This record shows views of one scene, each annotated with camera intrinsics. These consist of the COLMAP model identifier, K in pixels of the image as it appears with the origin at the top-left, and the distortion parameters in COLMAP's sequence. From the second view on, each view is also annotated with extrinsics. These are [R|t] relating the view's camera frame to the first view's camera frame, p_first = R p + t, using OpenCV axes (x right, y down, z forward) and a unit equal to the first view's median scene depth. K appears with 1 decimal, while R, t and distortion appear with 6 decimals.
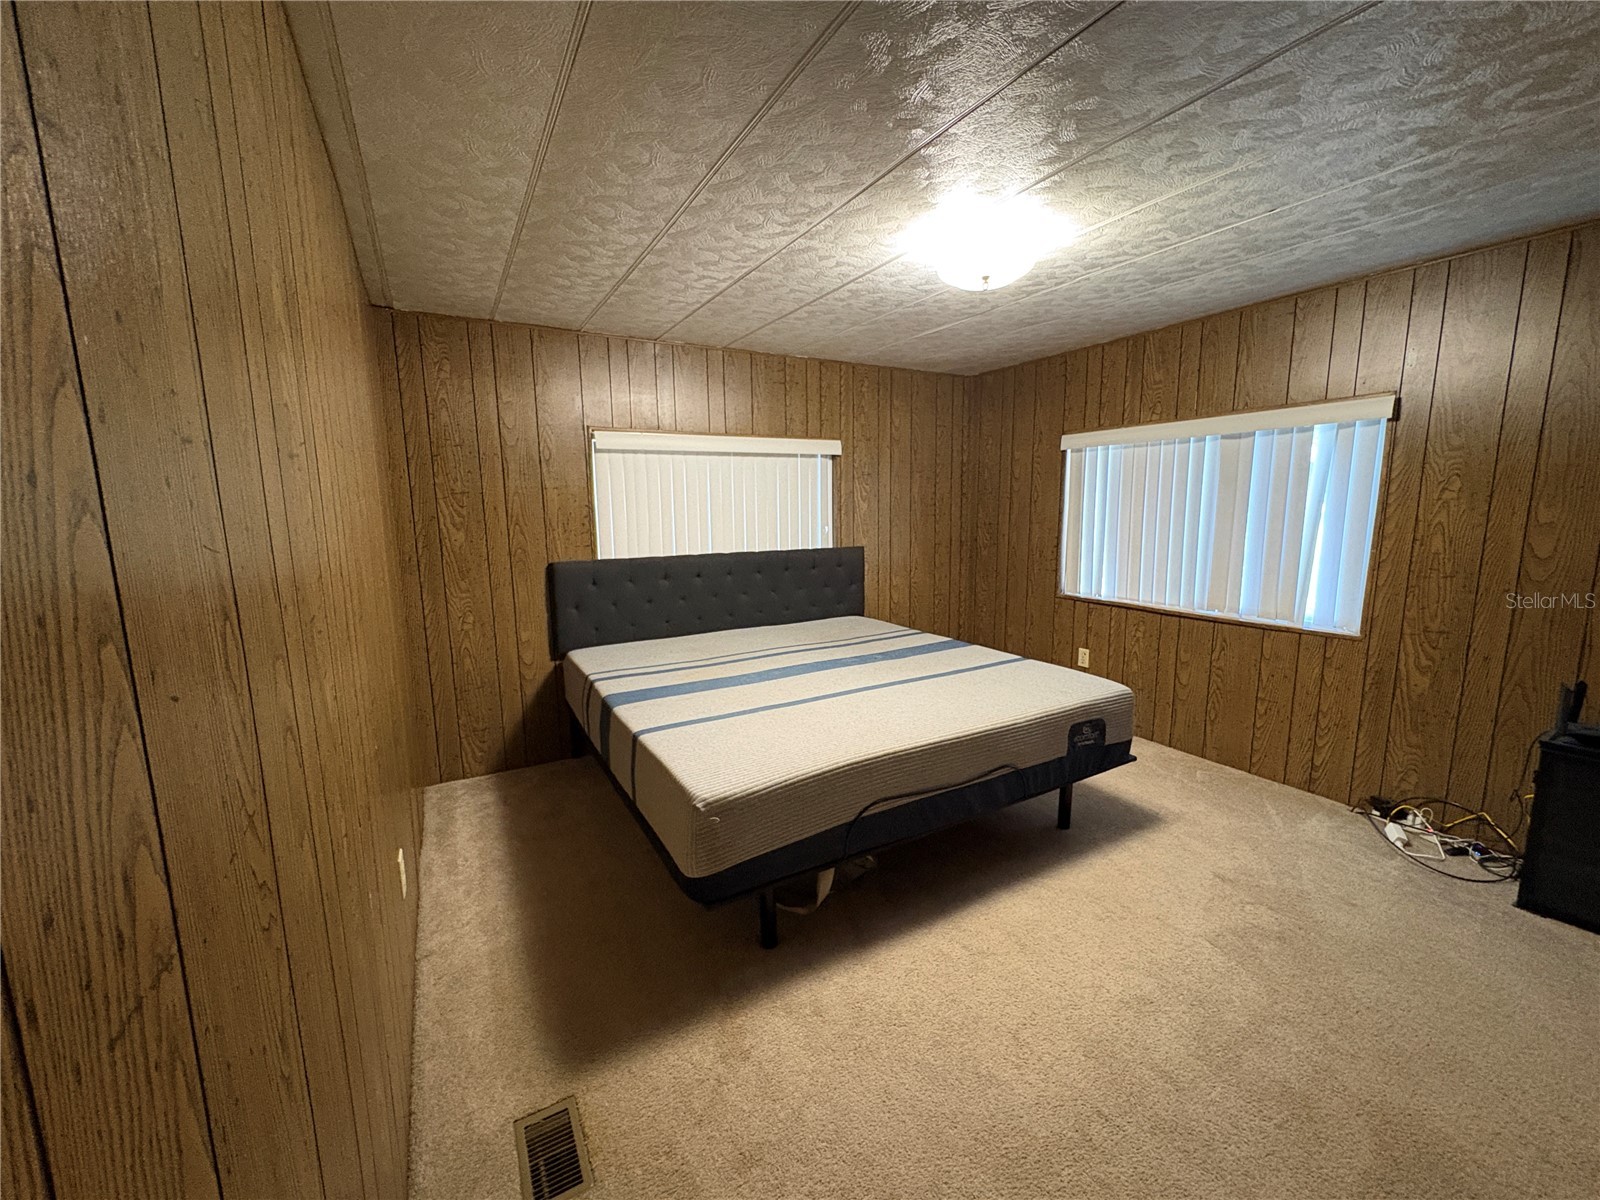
lens RADIAL K [[643.6, 0, 804.6], [0, 643.6, 599.4], [0, 0, 1]] dist [-0.001409, -0.000064]
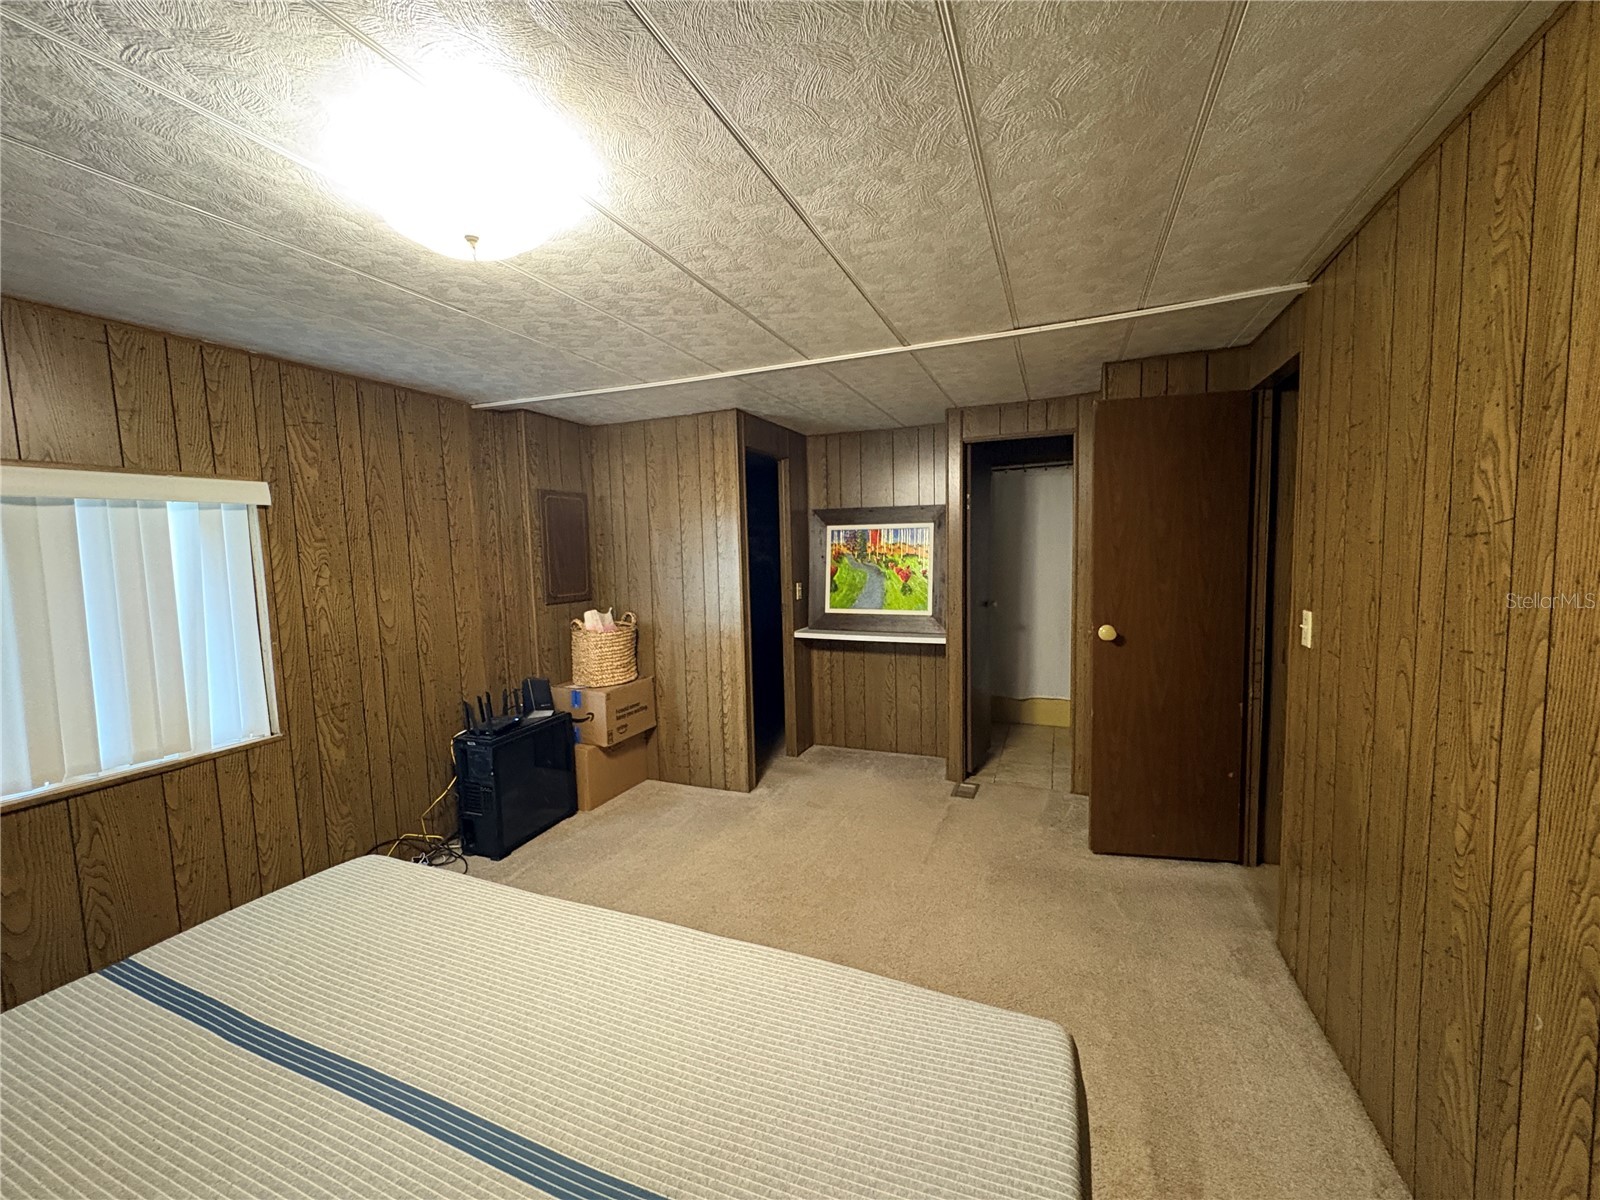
lens RADIAL K [[640.0, 0, 797.2], [0, 640.0, 600.5], [0, 0, 1]] dist [-0.000287, 0.000800]
pose [[-0.615520, -0.046107, 0.786771, -0.321891], [0.142500, 0.975323, 0.168639, -0.187684], [-0.775131, 0.215916, -0.593761, 0.963671]]
